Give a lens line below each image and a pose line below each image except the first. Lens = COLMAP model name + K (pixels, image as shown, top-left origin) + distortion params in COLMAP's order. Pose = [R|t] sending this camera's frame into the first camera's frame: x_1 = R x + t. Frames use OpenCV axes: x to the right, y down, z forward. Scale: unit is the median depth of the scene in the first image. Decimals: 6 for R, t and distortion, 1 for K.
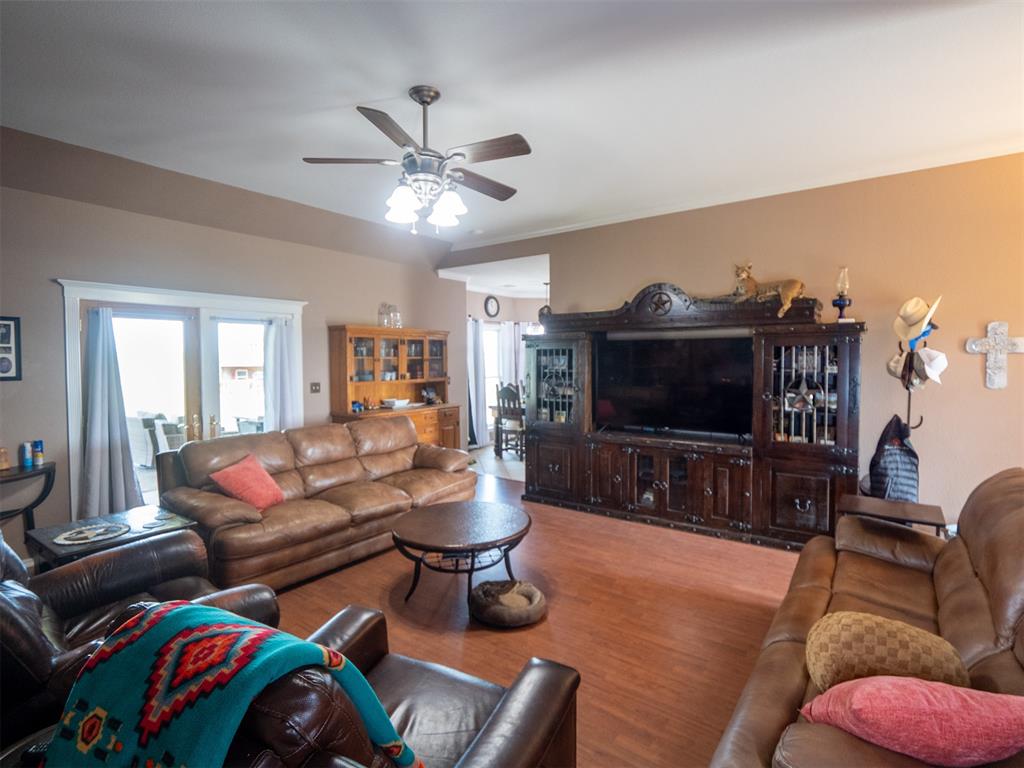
lens RADIAL K [[490.2, 0, 516.0], [0, 490.2, 373.5], [0, 0, 1]] dist [-0.023698, -0.000197]
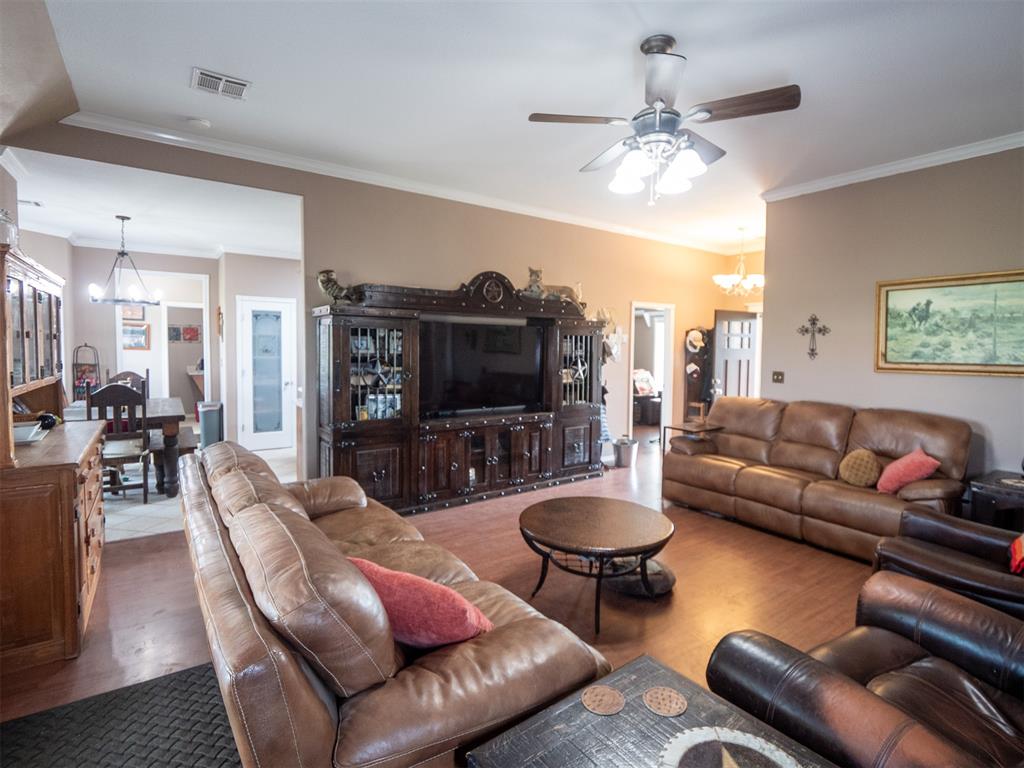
lens RADIAL K [[490.2, 0, 516.0], [0, 490.2, 373.5], [0, 0, 1]] dist [-0.023698, -0.000197]
pose [[0.321930, -0.046166, 0.945637, -0.691711], [0.011813, 0.998929, 0.044746, -0.010318], [-0.946690, -0.003235, 0.322130, 0.599375]]
